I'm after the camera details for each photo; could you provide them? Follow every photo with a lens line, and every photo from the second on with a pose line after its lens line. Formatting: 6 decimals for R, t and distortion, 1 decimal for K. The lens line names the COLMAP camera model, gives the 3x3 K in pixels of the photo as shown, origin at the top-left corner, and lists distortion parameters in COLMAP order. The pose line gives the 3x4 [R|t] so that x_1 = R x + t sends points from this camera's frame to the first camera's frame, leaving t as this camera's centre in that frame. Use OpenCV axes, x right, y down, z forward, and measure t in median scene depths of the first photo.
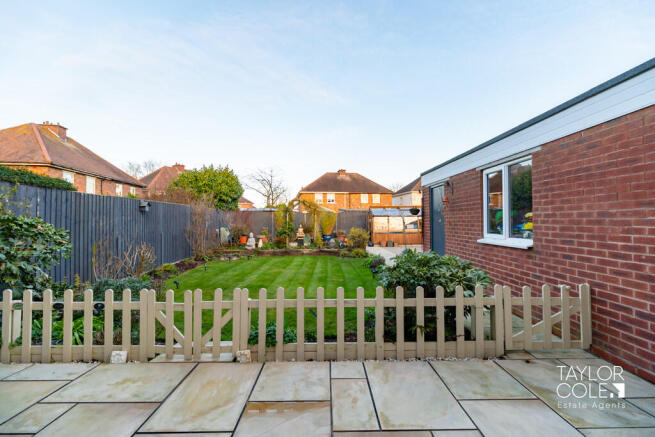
lens RADIAL K [[284.3, 0, 327.5], [0, 284.3, 218.5], [0, 0, 1]] dist [-0.002249, -0.000537]
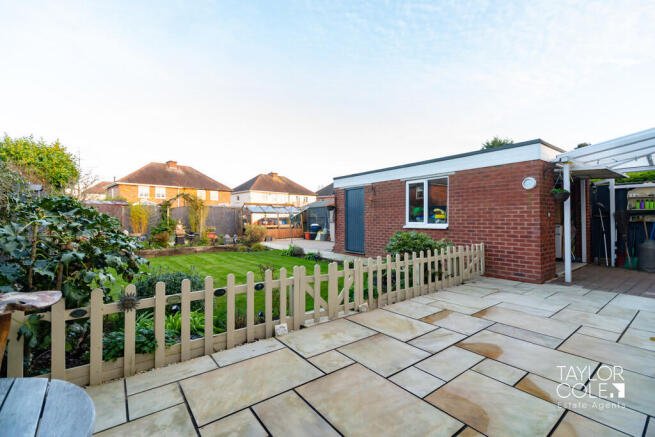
lens RADIAL K [[284.3, 0, 327.5], [0, 284.3, 218.5], [0, 0, 1]] dist [-0.002249, -0.000537]
pose [[0.806812, 0.002328, 0.590803, -1.205395], [-0.004405, 0.999988, 0.002075, 0.054403], [-0.590791, -0.004277, 0.806813, 0.008531]]
